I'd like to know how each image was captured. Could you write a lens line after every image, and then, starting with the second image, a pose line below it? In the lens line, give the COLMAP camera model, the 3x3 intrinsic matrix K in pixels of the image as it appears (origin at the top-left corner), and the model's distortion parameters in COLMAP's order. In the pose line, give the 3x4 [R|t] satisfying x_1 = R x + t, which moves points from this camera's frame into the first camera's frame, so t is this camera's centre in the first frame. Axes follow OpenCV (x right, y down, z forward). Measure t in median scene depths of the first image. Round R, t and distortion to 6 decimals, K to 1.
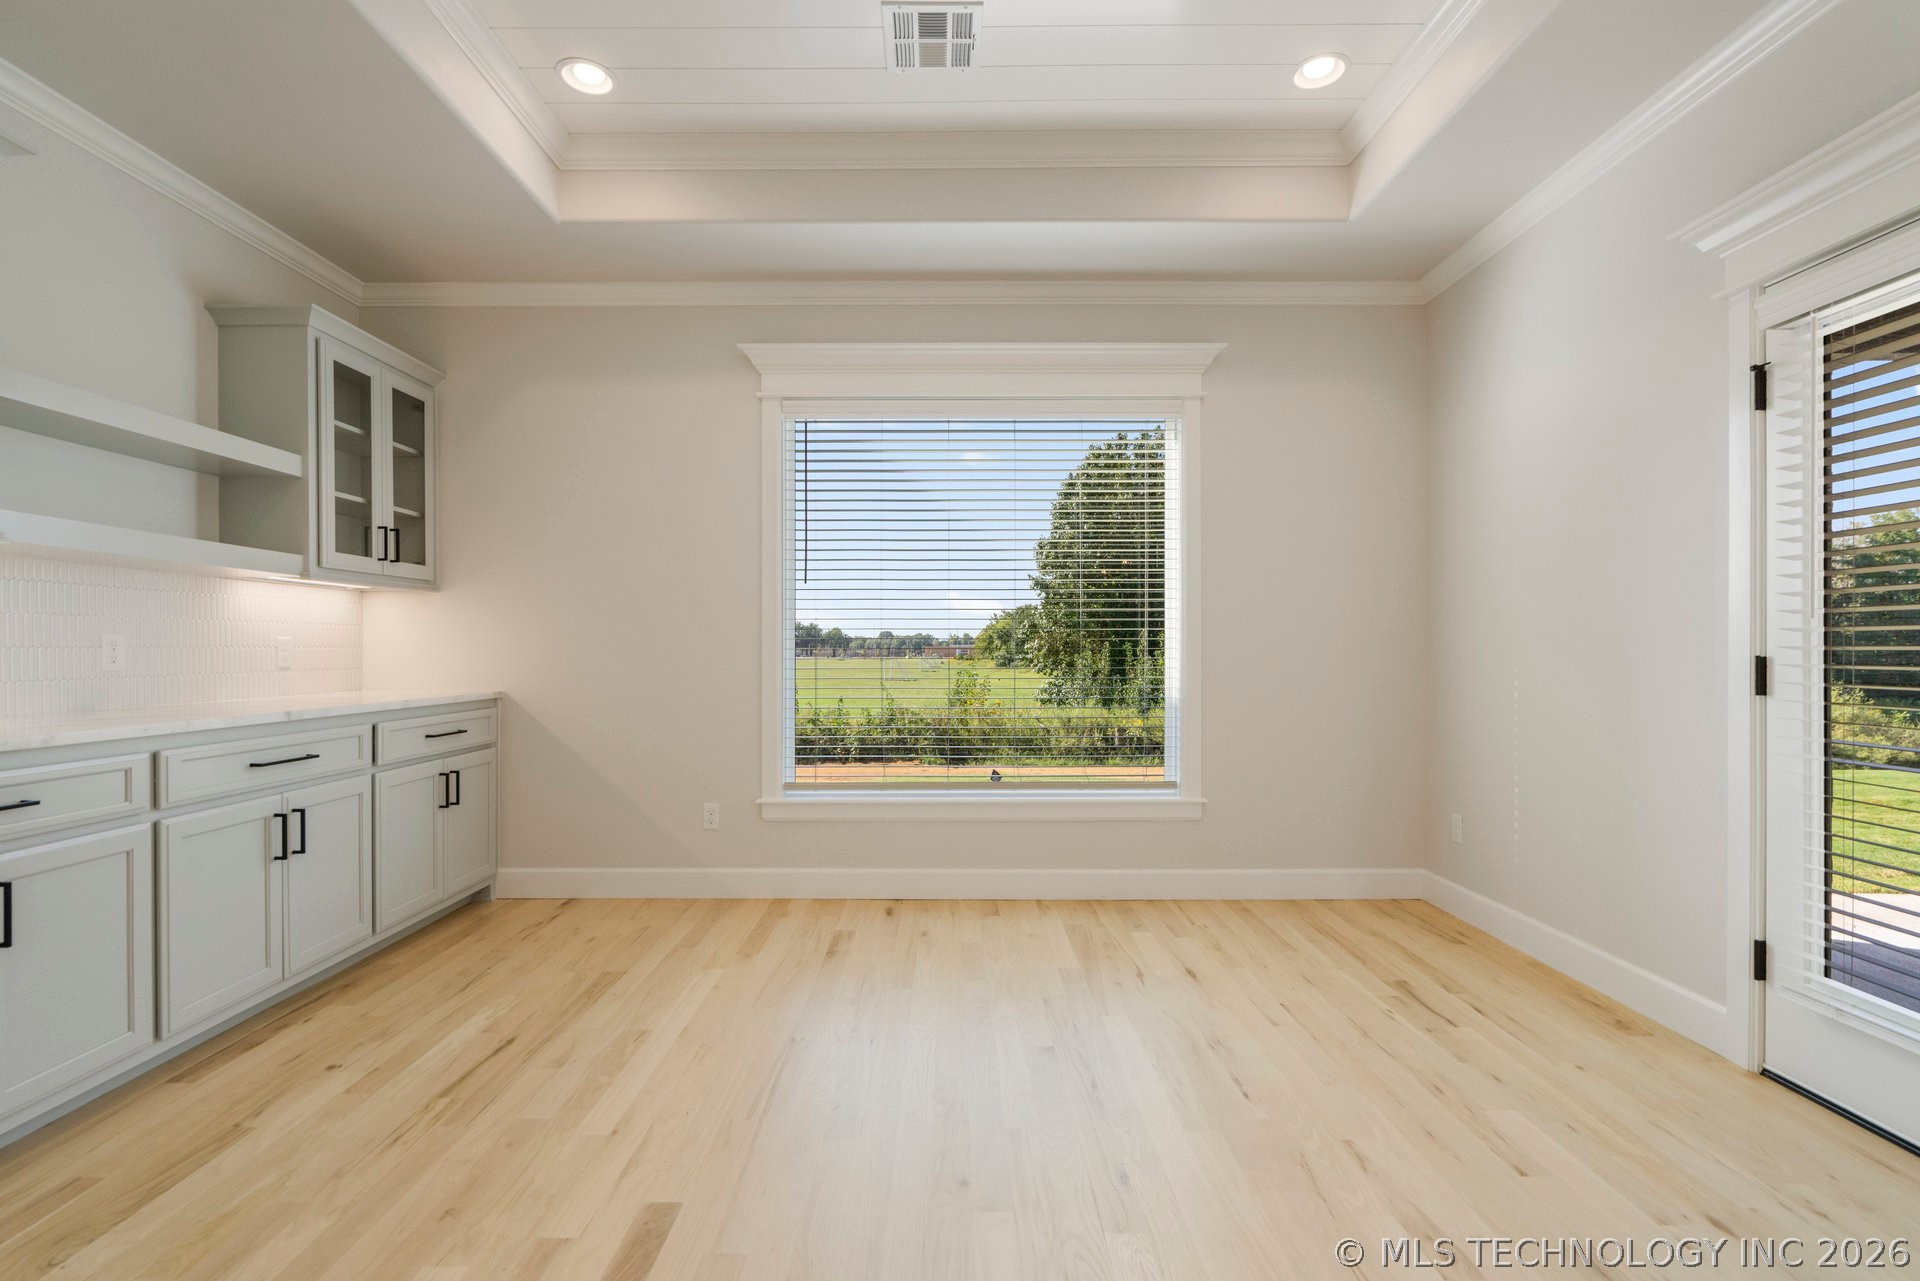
lens RADIAL K [[878.2, 0, 947.9], [0, 878.2, 655.1], [0, 0, 1]] dist [-0.003387, 0.000251]
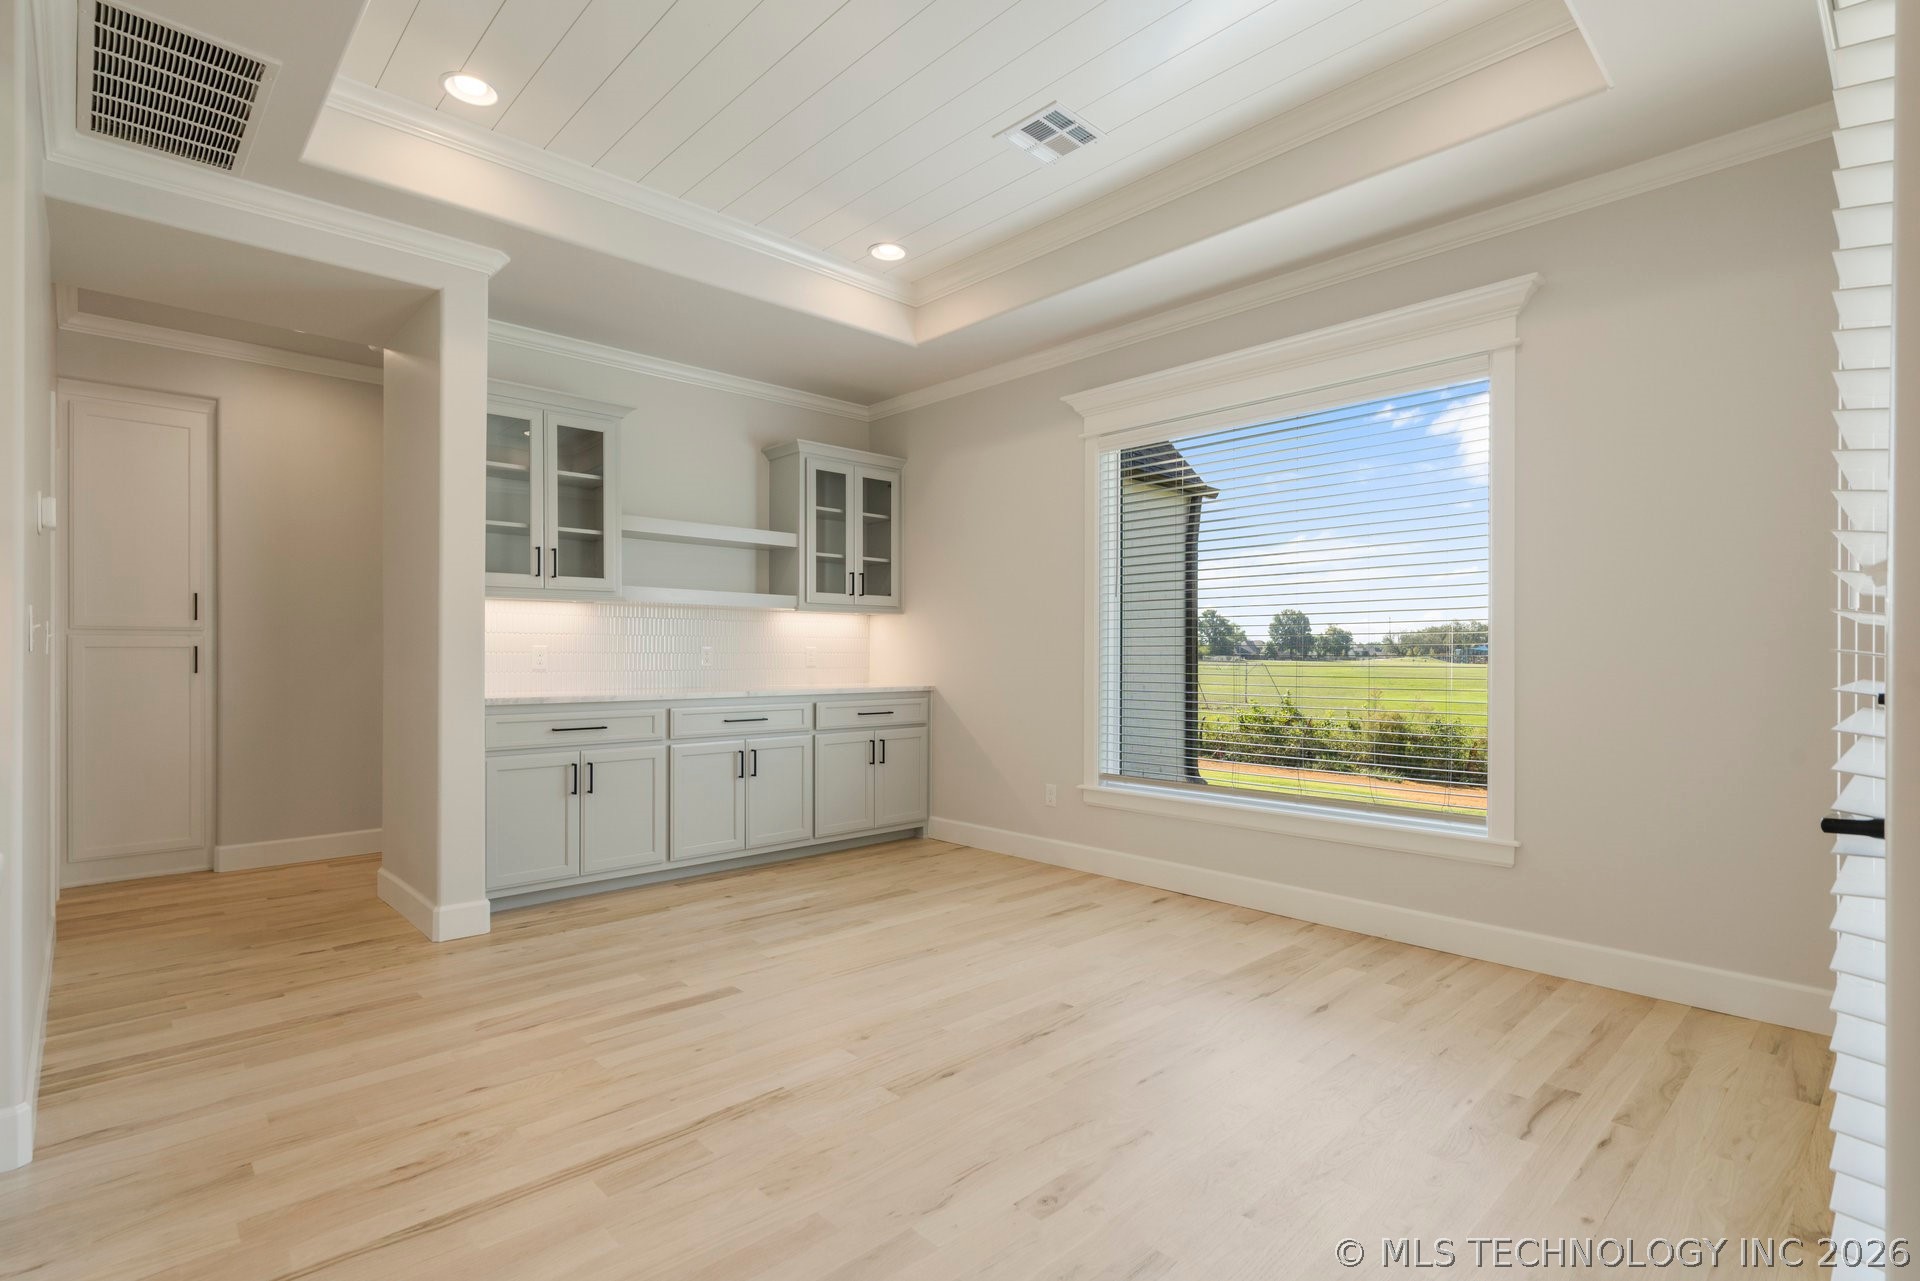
lens RADIAL K [[918.6, 0, 950.9], [0, 918.6, 655.5], [0, 0, 1]] dist [0.001195, 0.000976]
pose [[0.687516, 0.002254, -0.726166, 0.664085], [-0.006635, 0.999973, -0.003178, -0.001644], [0.726139, 0.007003, 0.687512, 0.050646]]
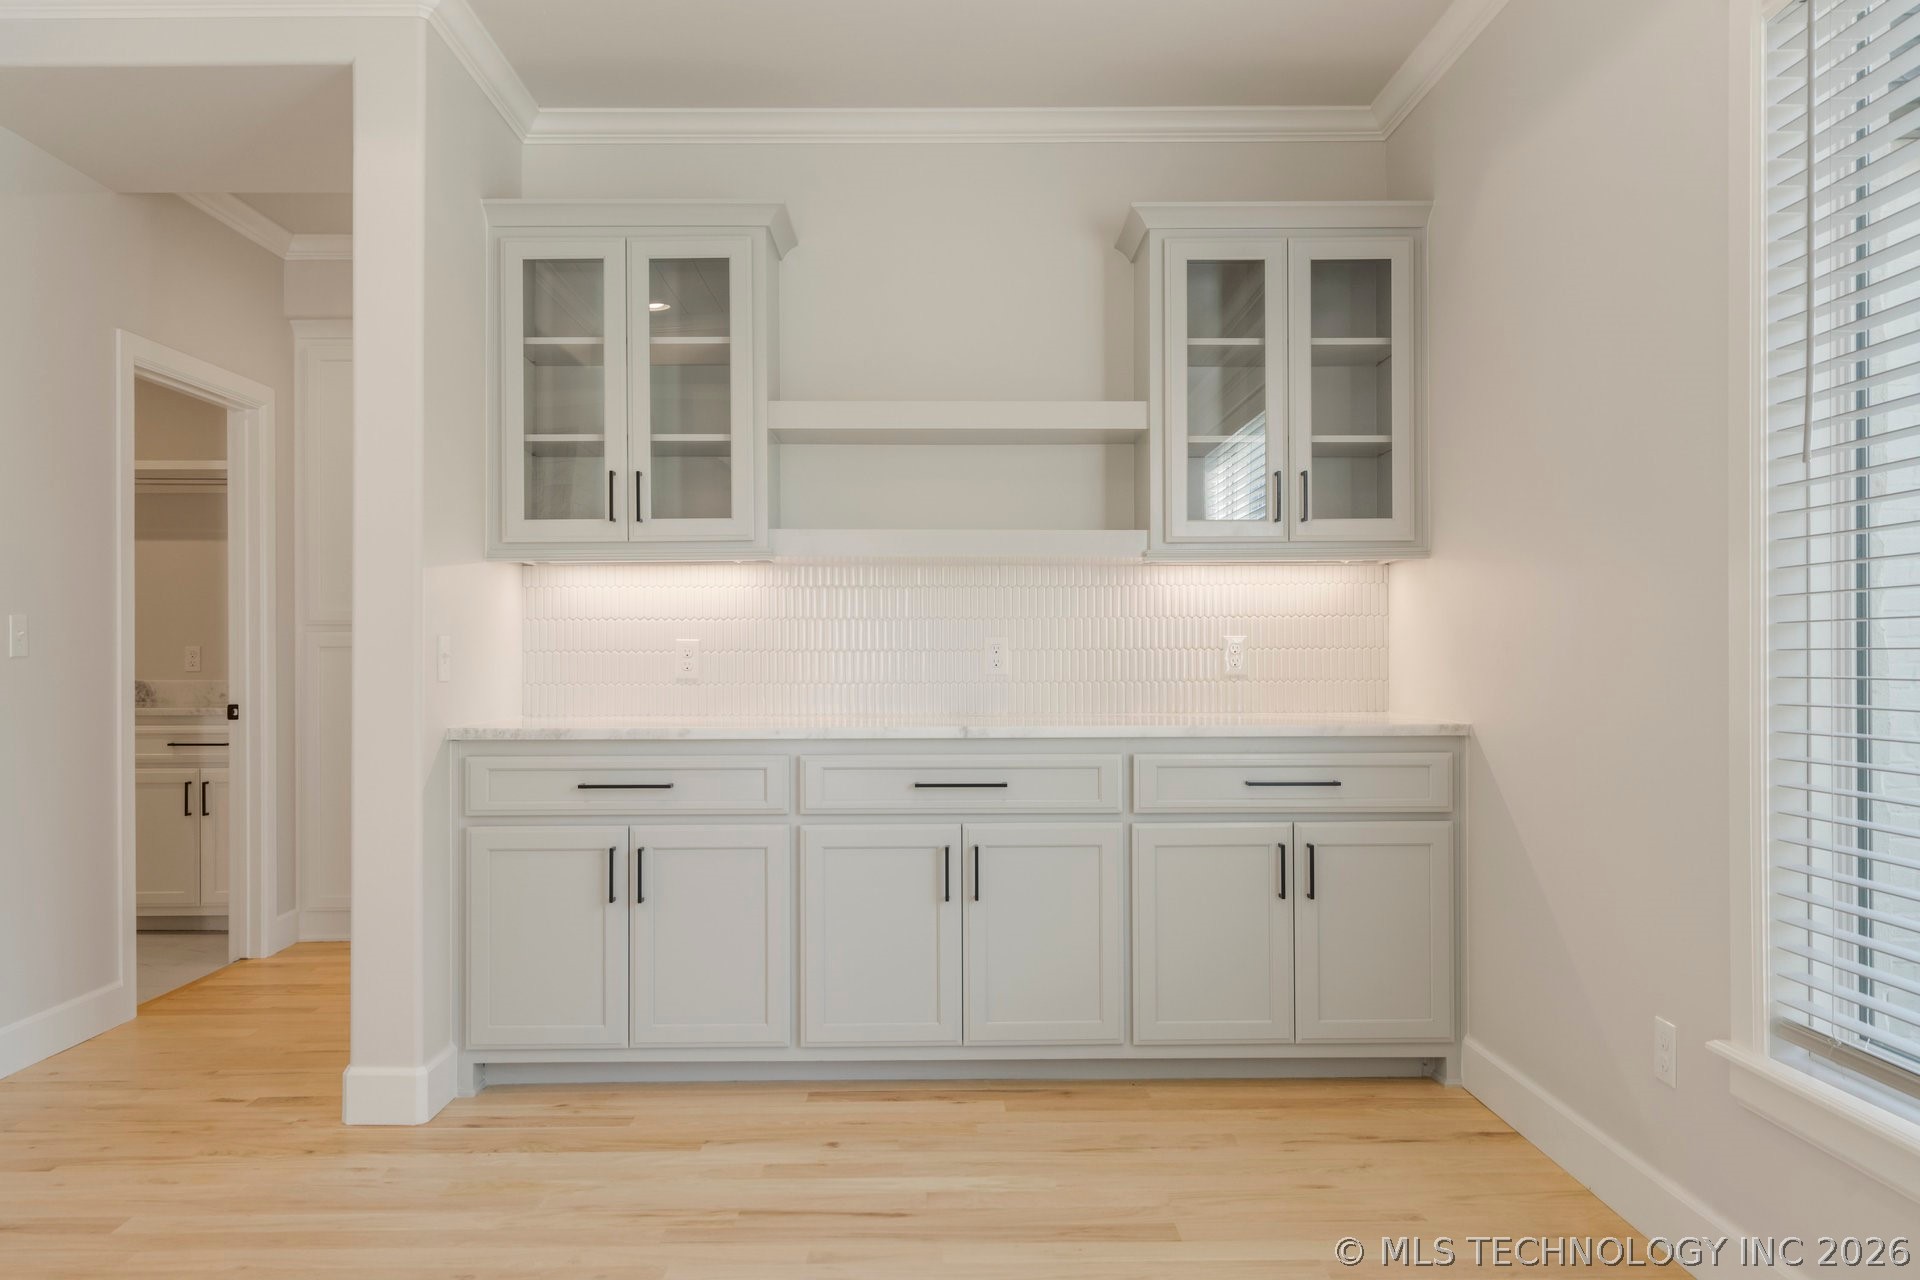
lens RADIAL K [[1415.0, 0, 960.0], [0, 1415.0, 640.0], [0, 0, 1]] dist [0.007328, 0.001329]
pose [[0.013790, 0.001184, -0.999904, 0.494820], [-0.001833, 0.999998, 0.001158, -0.017359], [0.999903, 0.001817, 0.013792, 0.802214]]
